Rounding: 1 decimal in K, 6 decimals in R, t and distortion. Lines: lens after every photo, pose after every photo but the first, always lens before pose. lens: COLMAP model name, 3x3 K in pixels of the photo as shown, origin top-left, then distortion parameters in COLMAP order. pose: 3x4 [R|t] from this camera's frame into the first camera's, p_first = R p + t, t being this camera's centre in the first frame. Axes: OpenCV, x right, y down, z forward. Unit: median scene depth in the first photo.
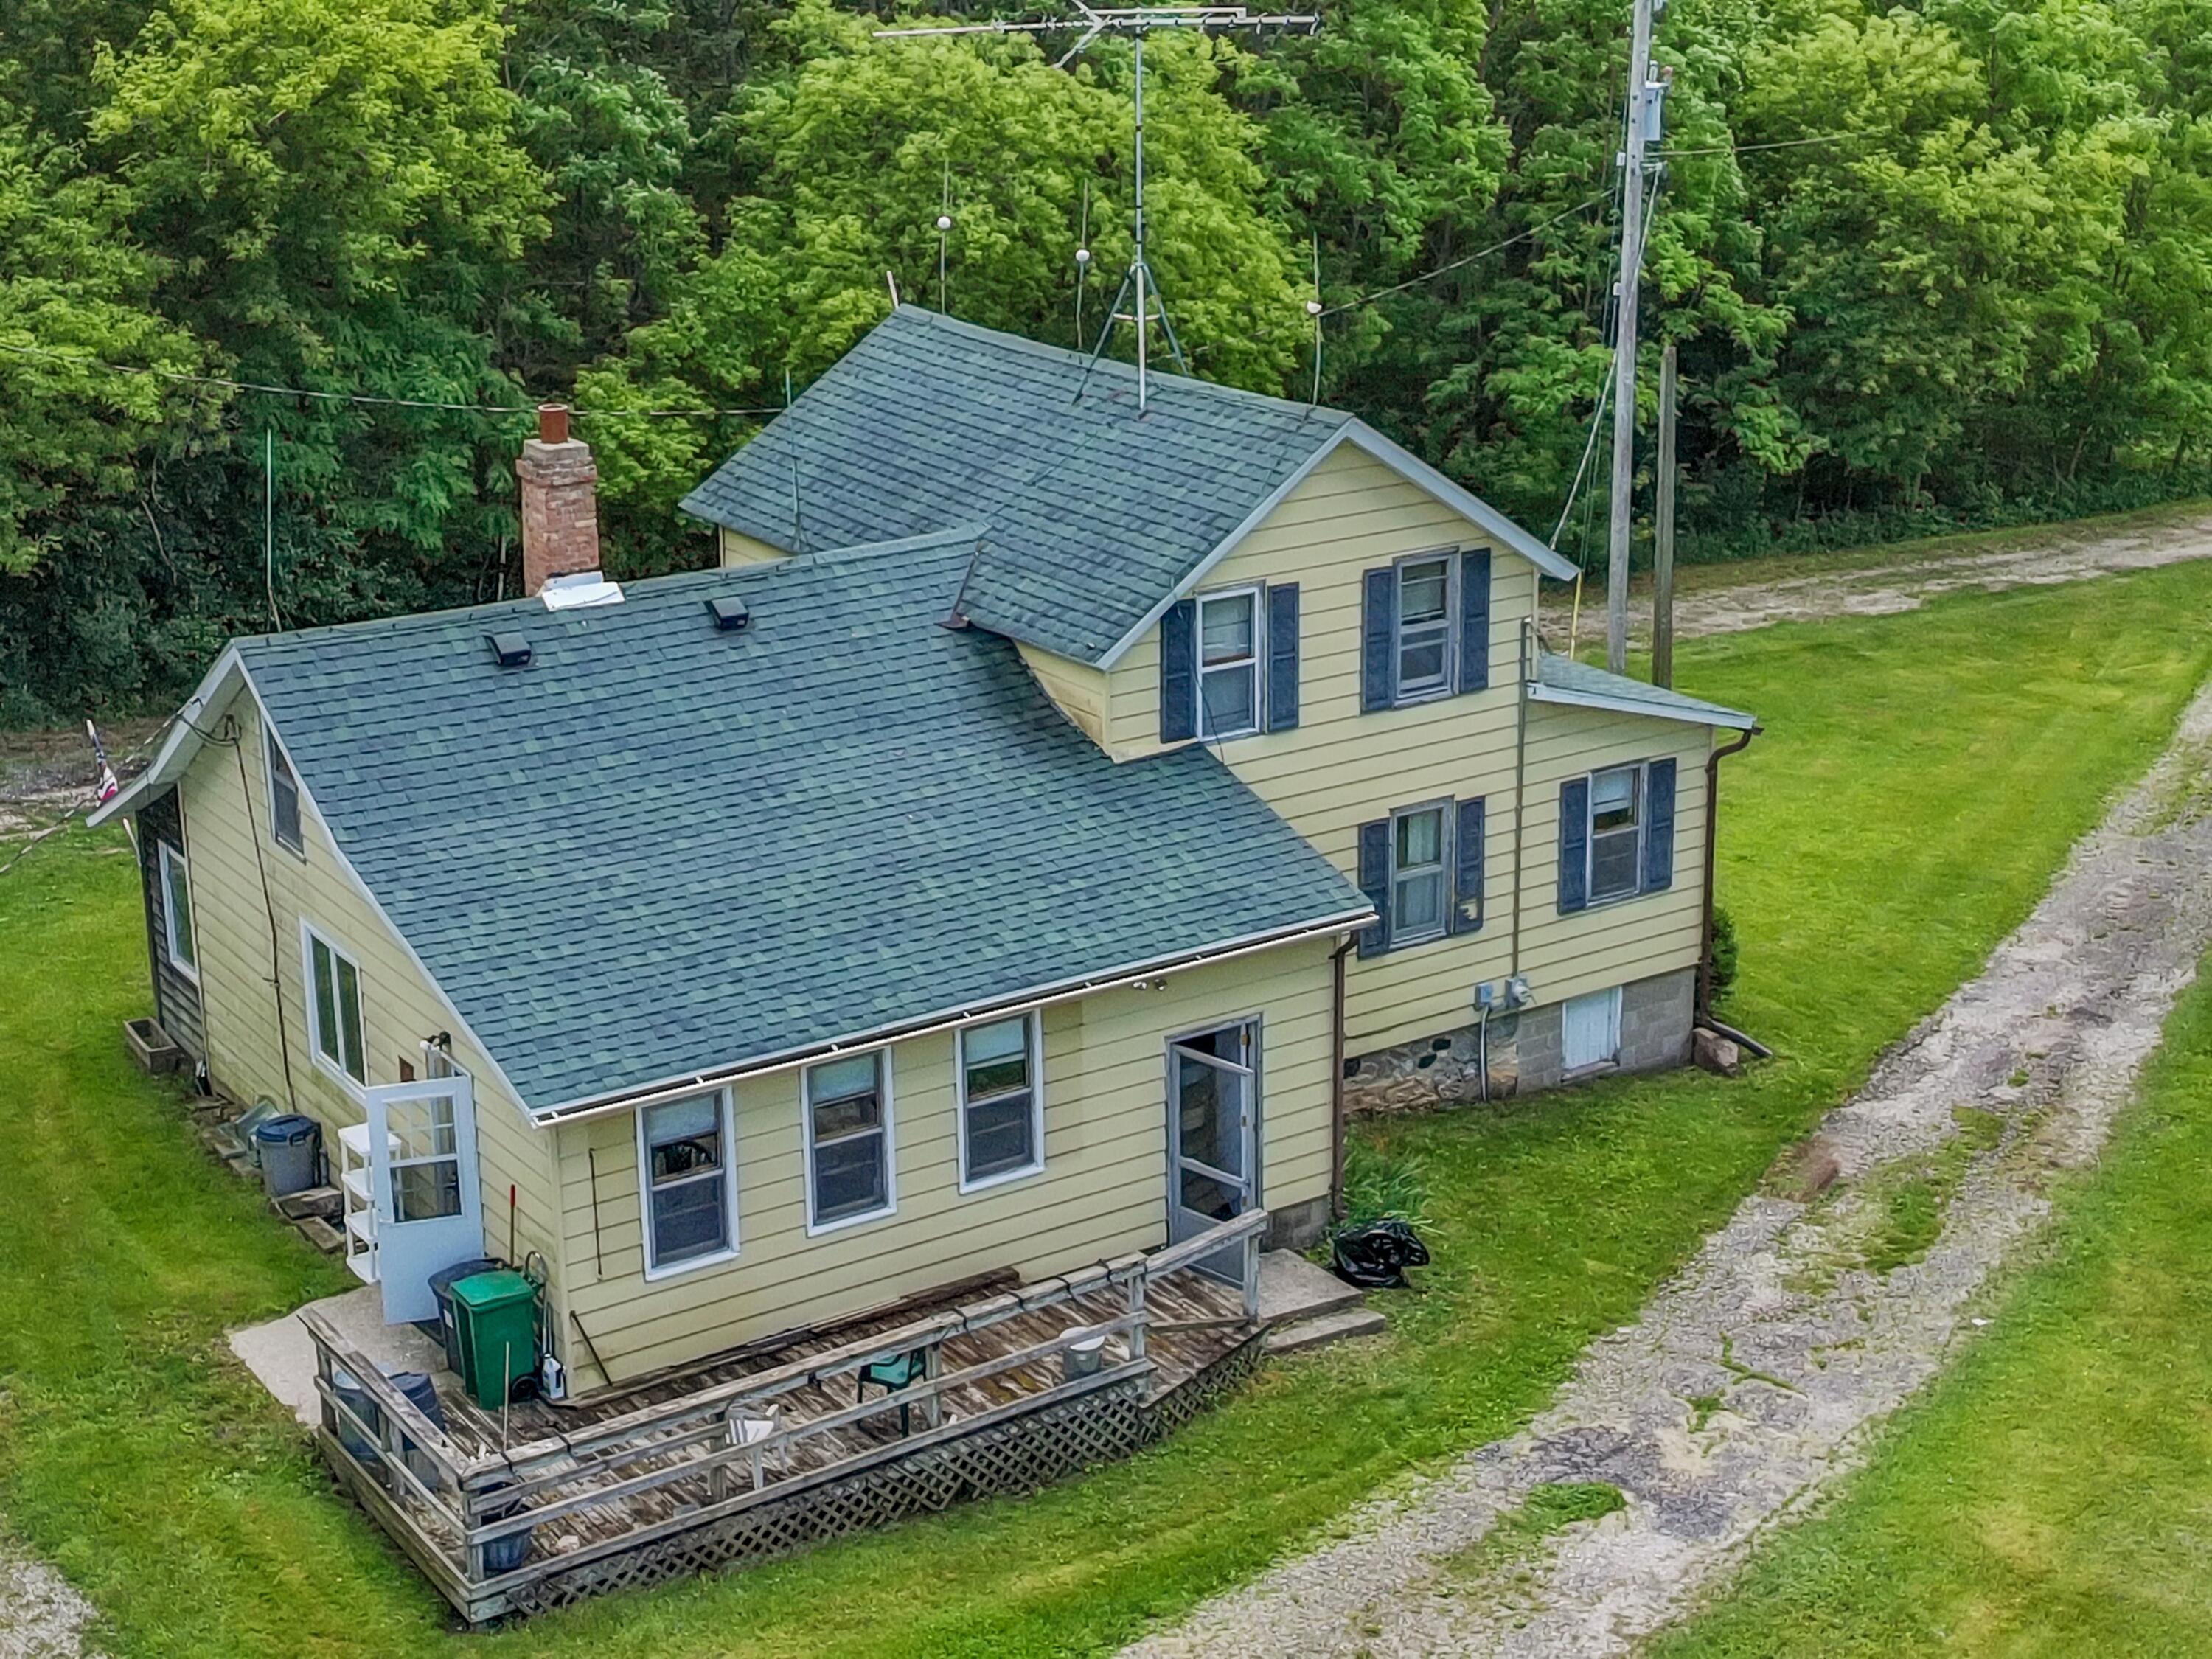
lens RADIAL K [[3347.1, 0, 1159.7], [0, 3347.1, 789.7], [0, 0, 1]] dist [0.019385, -0.003360]
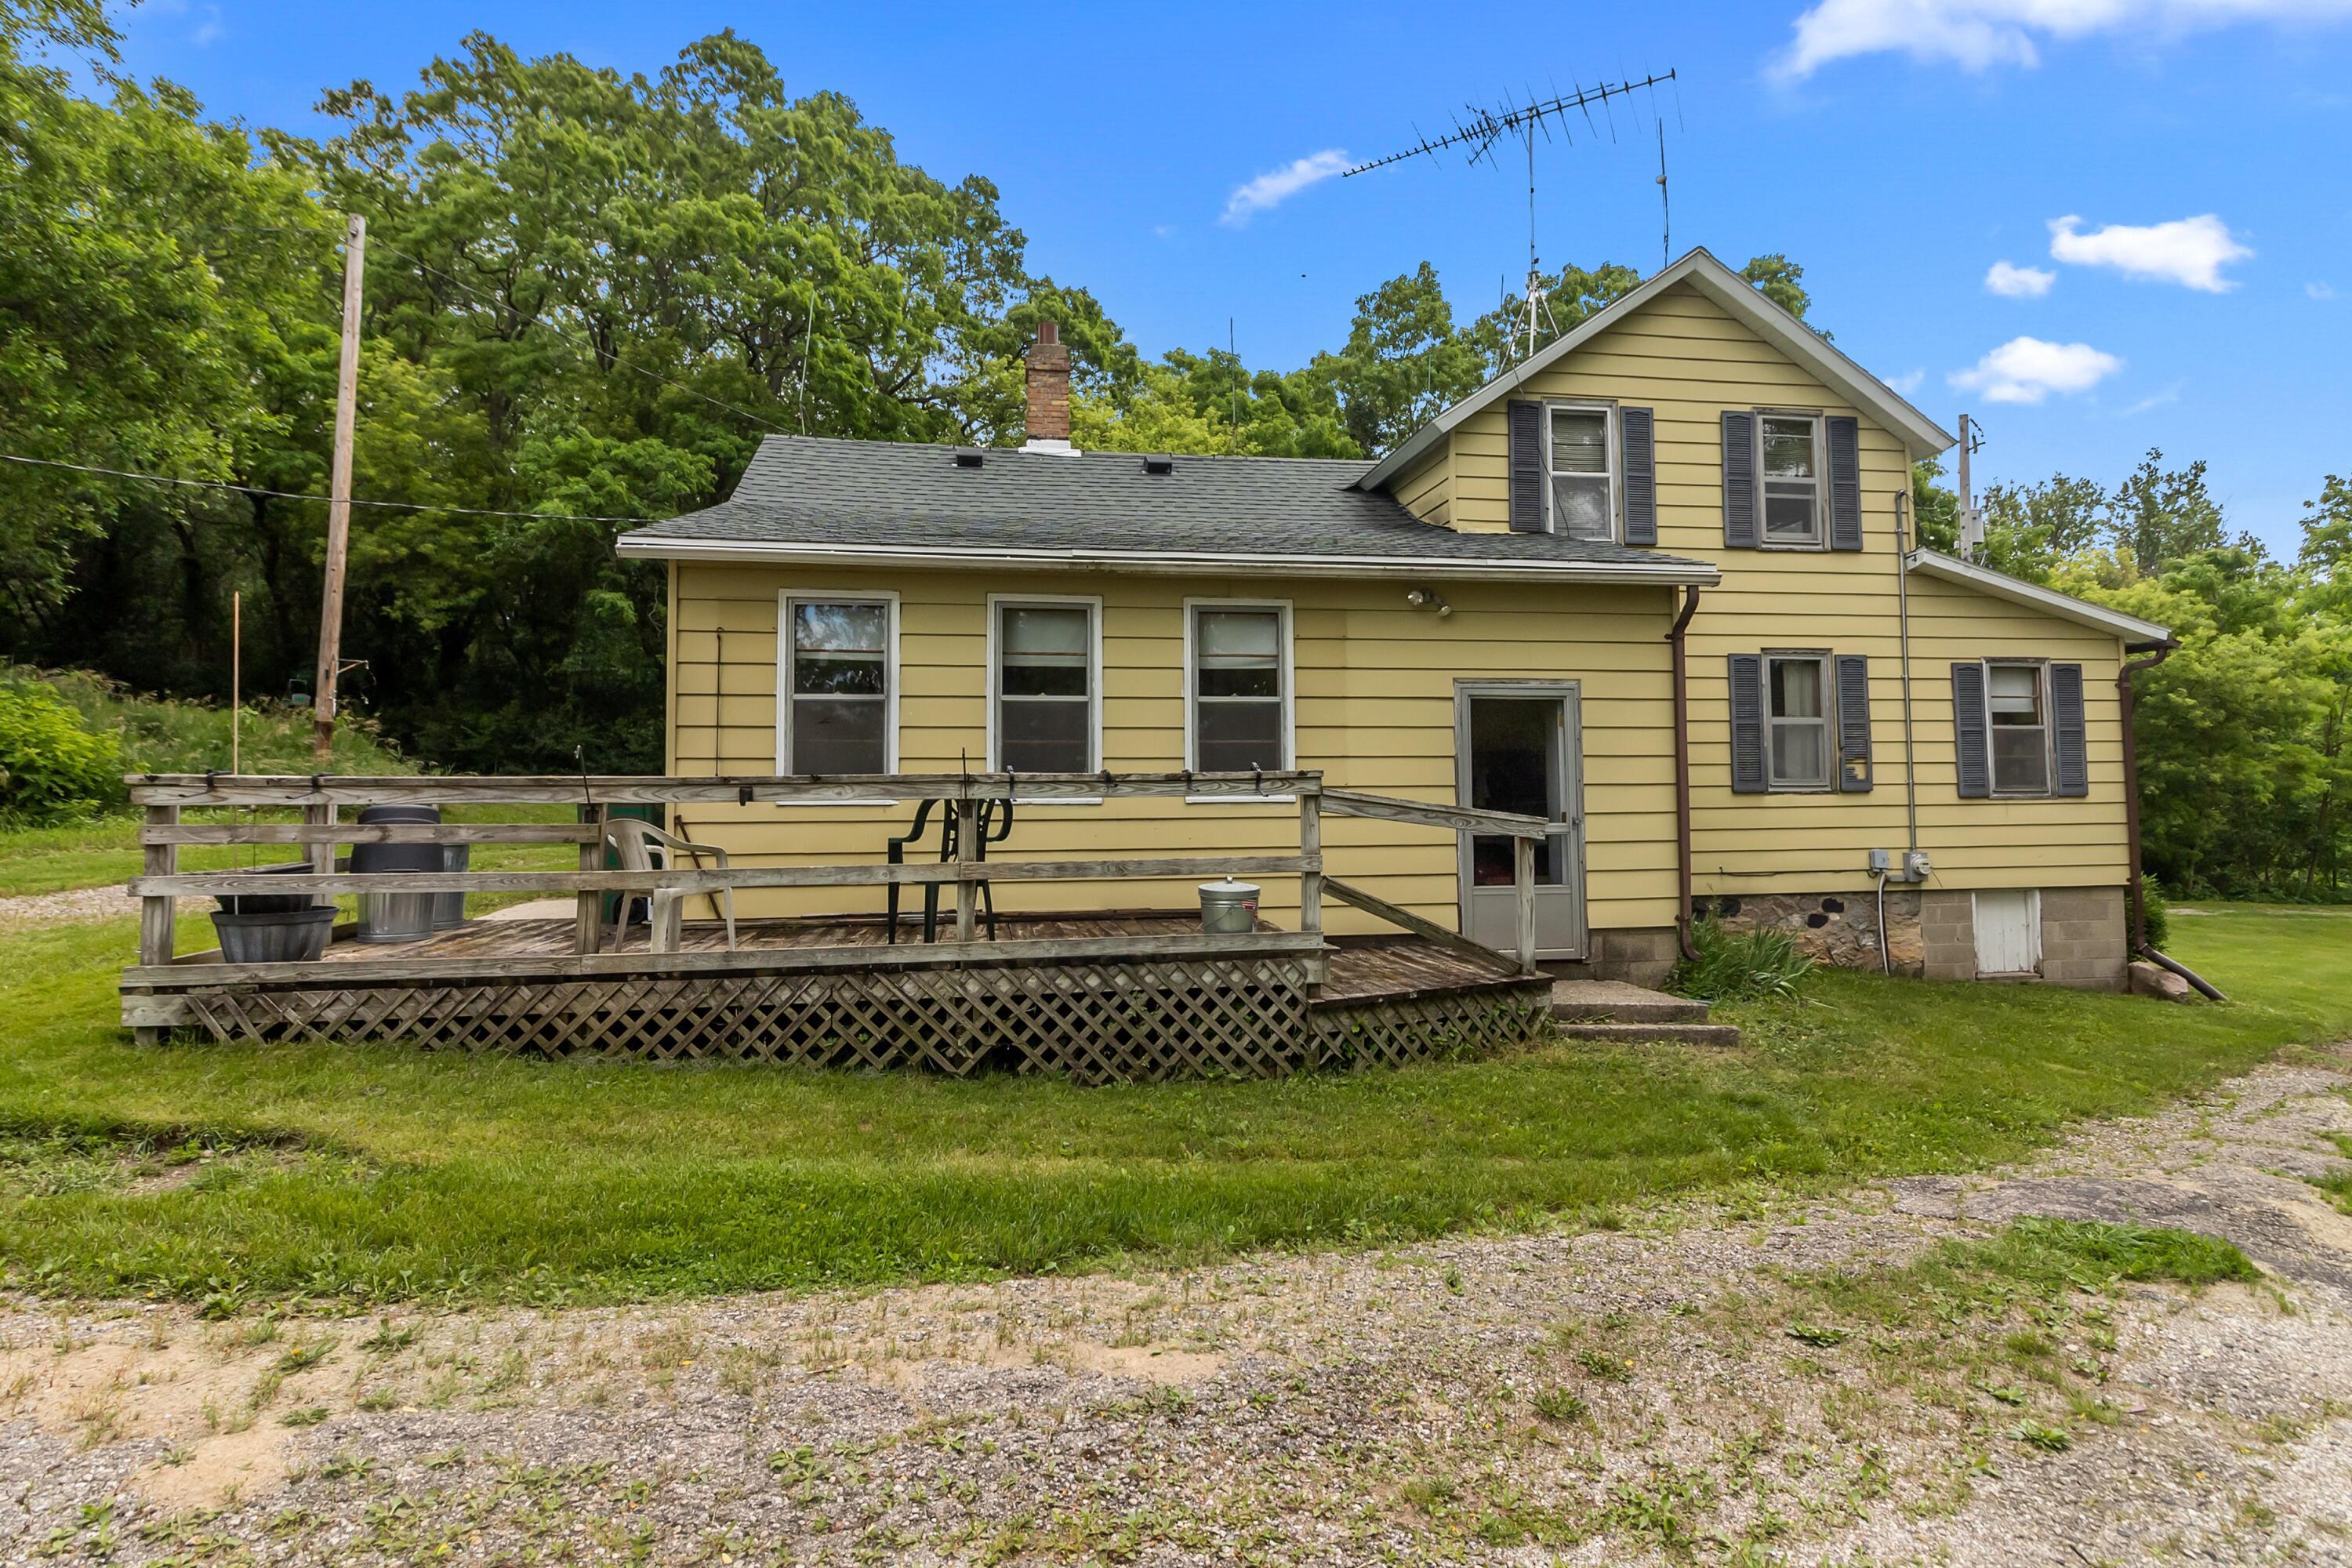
lens RADIAL K [[1176.6, 0, 1163.5], [0, 1176.6, 738.6], [0, 0, 1]] dist [-0.006328, -0.000061]
pose [[0.901307, -0.023417, -0.432547, 0.072377], [-0.128092, 0.939476, -0.317769, 0.213982], [0.413809, 0.341813, 0.843757, 0.769013]]
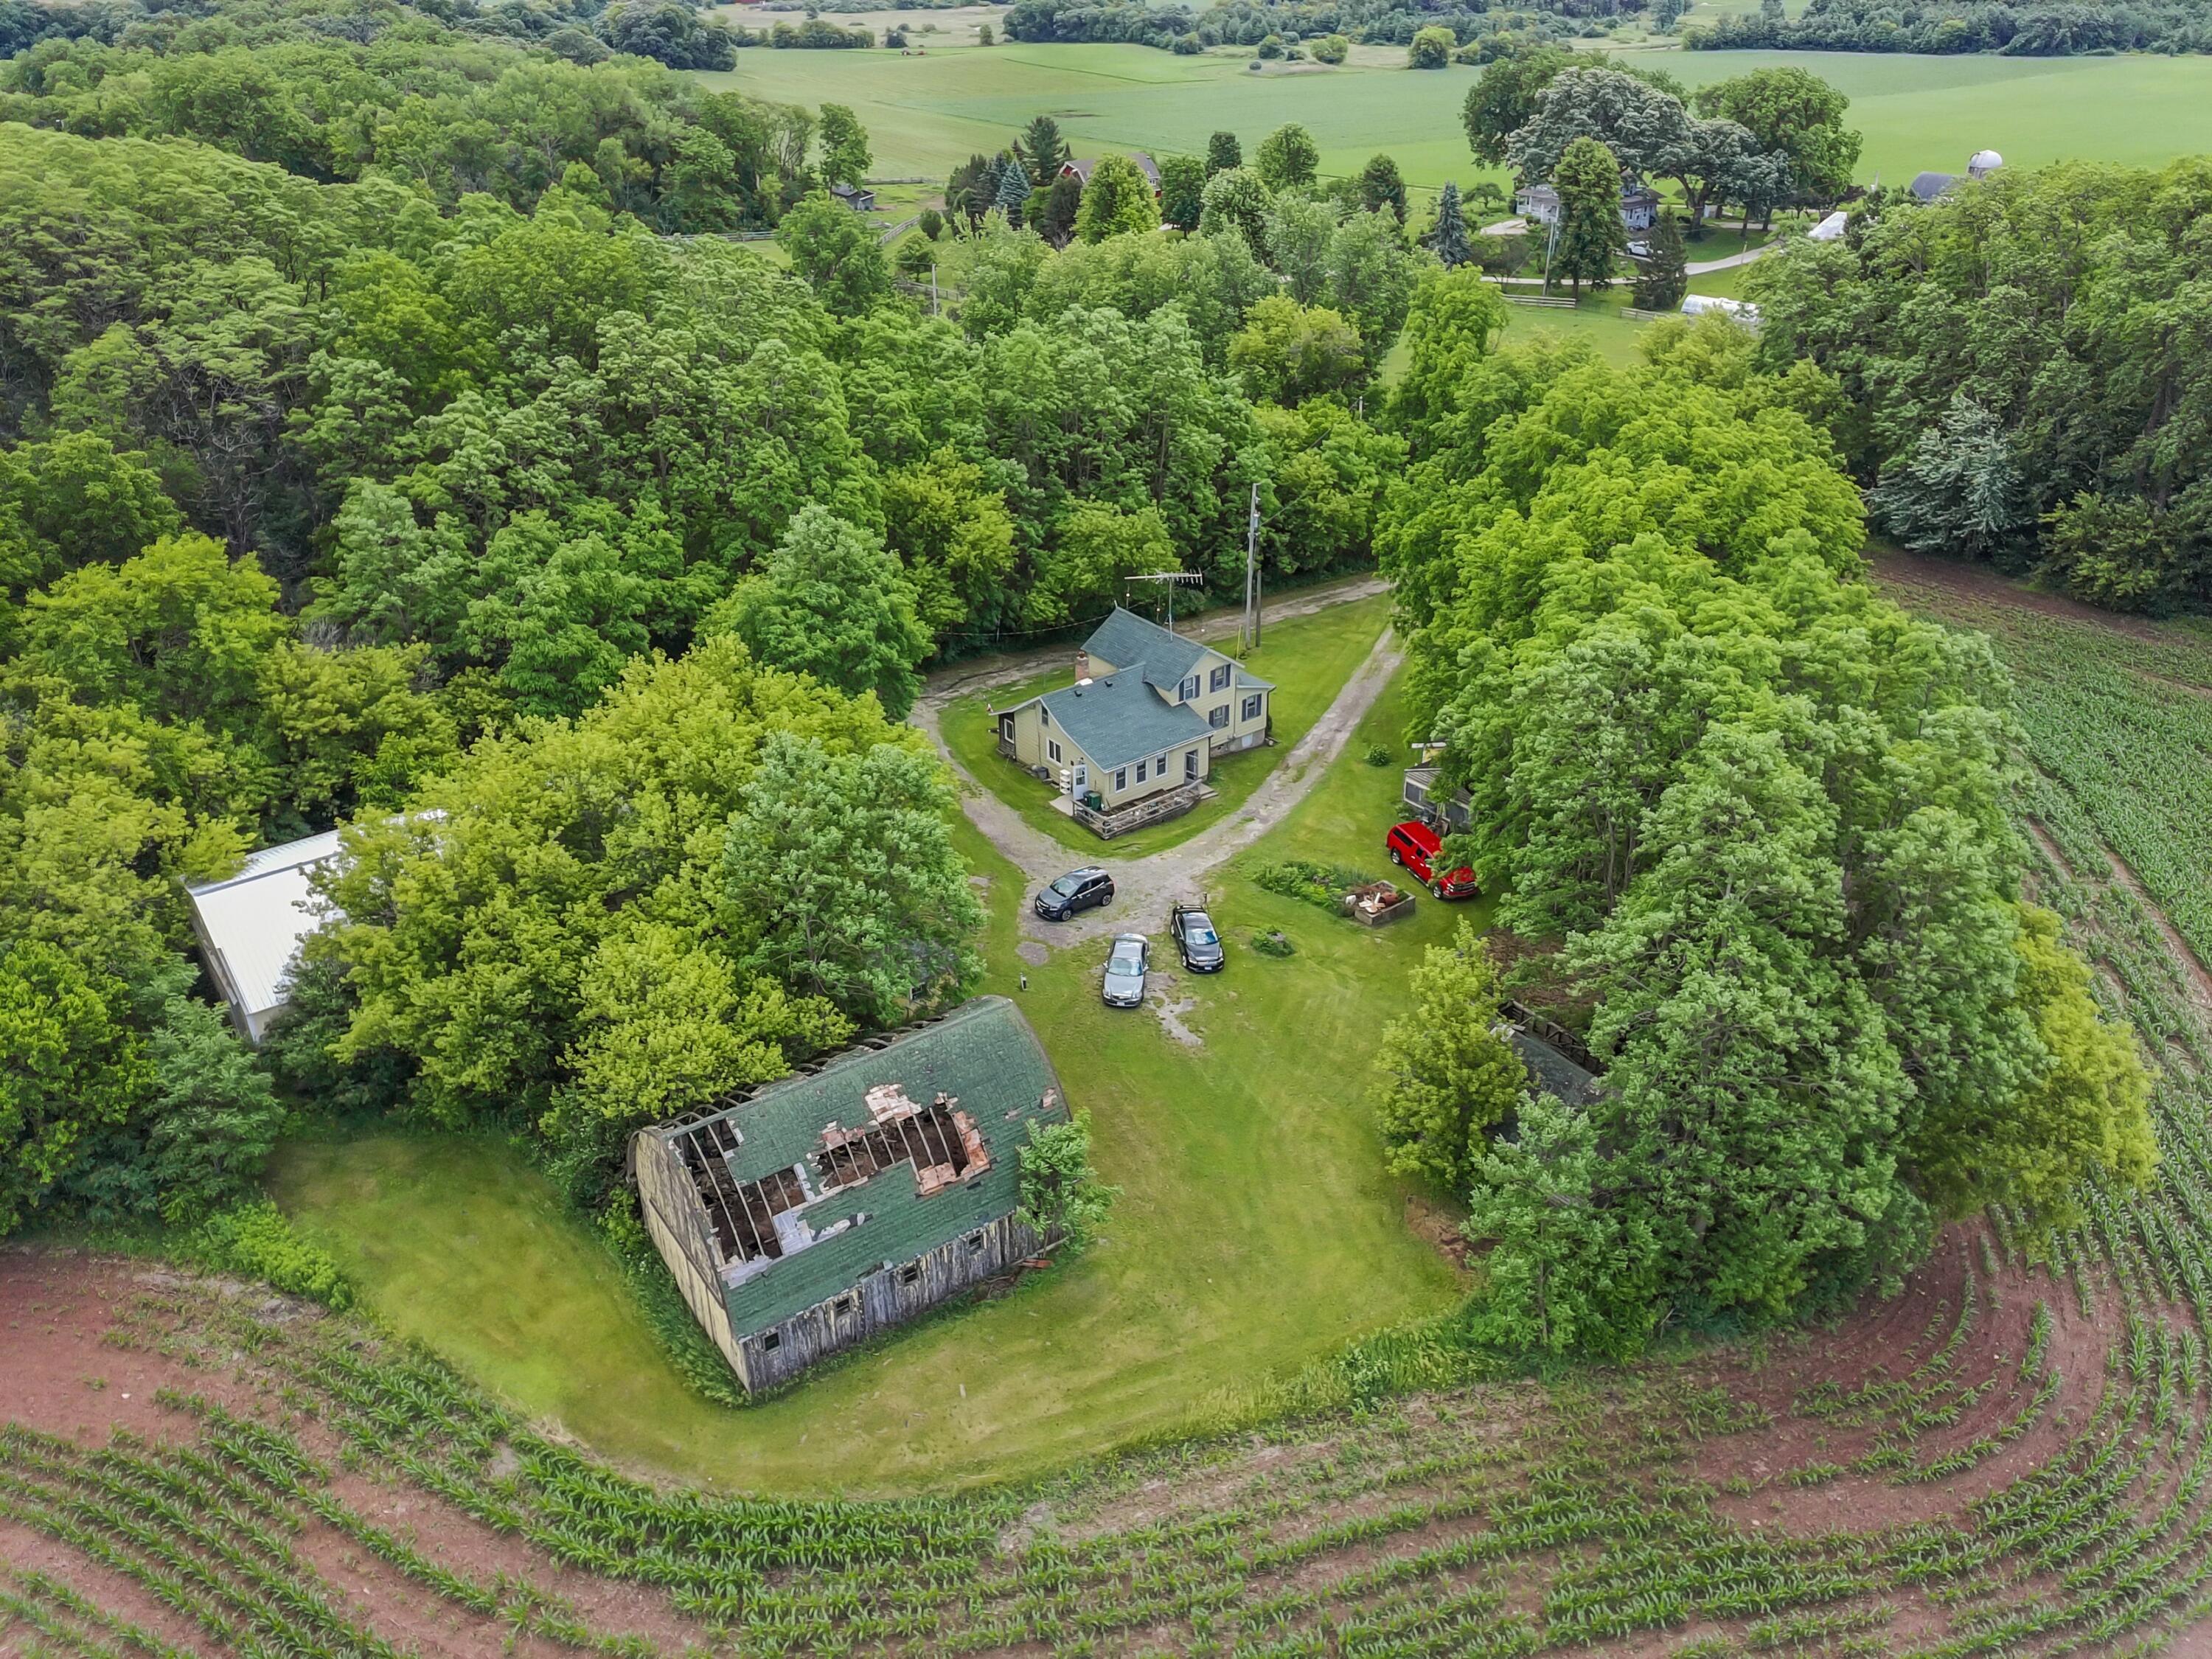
lens RADIAL K [[1652.3, 0, 1138.5], [0, 1652.3, 840.9], [0, 0, 1]] dist [0.055986, -0.042661]
pose [[0.996594, -0.035413, 0.074479, -0.361412], [0.019525, 0.978751, 0.204120, -0.451426], [-0.080125, -0.201970, 0.976109, -2.354013]]
